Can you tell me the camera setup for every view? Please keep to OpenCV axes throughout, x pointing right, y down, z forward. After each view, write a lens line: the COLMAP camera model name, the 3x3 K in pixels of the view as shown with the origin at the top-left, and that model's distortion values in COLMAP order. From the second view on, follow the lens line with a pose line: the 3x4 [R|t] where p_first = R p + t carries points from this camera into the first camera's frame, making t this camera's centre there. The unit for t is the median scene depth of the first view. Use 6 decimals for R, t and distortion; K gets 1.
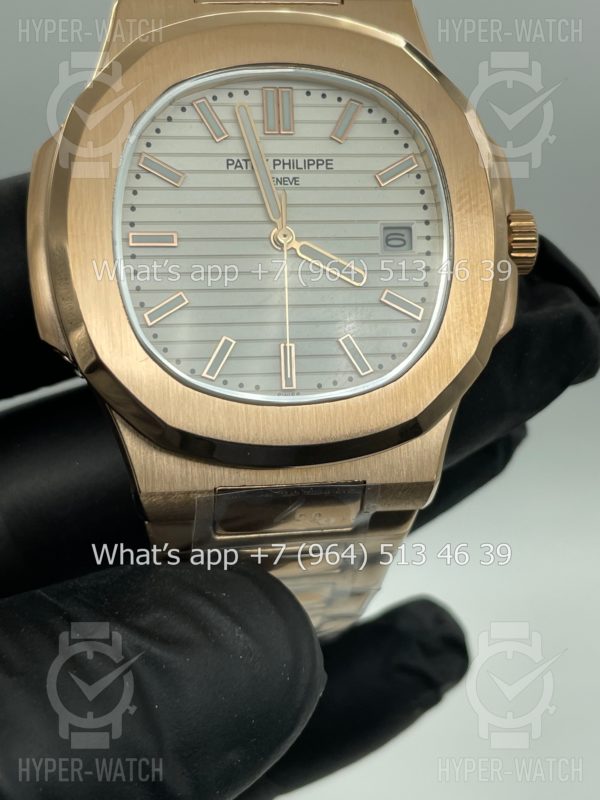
lens RADIAL K [[1250.4, 0, 300.0], [0, 1250.4, 400.0], [0, 0, 1]] dist [0.149547, -0.041042]
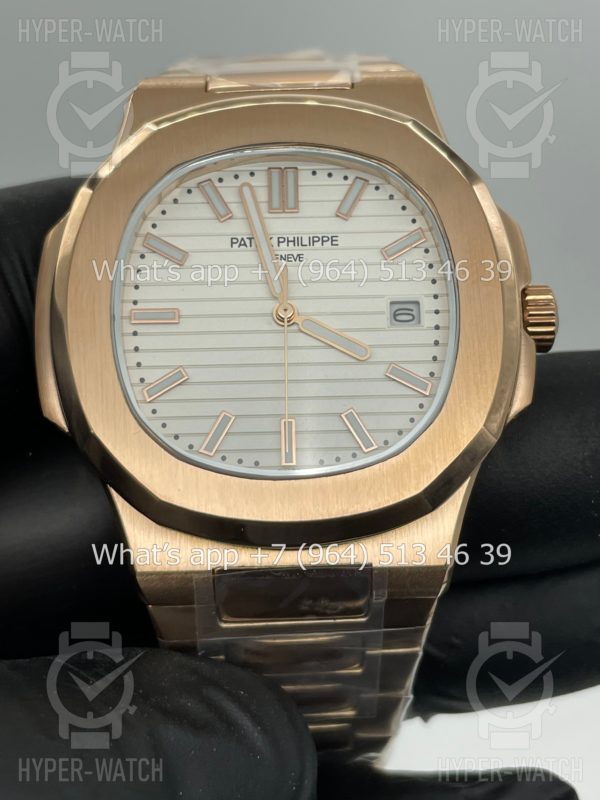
lens RADIAL K [[1250.4, 0, 300.0], [0, 1250.4, 400.0], [0, 0, 1]] dist [0.149547, -0.041042]
pose [[0.989312, -0.012855, -0.145246, 0.139153], [-0.006471, 0.991254, -0.131806, 0.067939], [0.145670, 0.131337, 0.980577, 0.042885]]
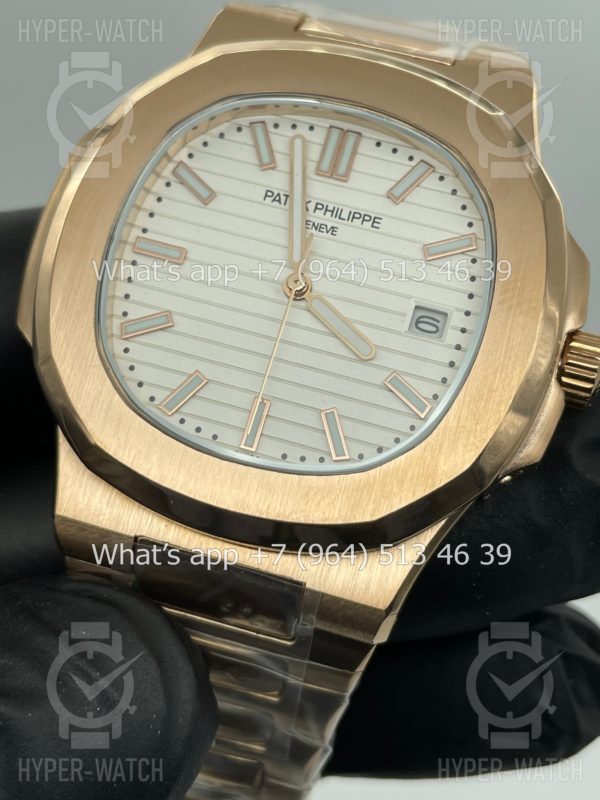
lens RADIAL K [[1250.4, 0, 300.0], [0, 1250.4, 400.0], [0, 0, 1]] dist [0.149547, -0.041042]
pose [[0.920401, 0.258472, -0.293350, 0.264609], [-0.303773, 0.945111, -0.120362, 0.051388], [0.246139, 0.199893, 0.948398, 0.181793]]
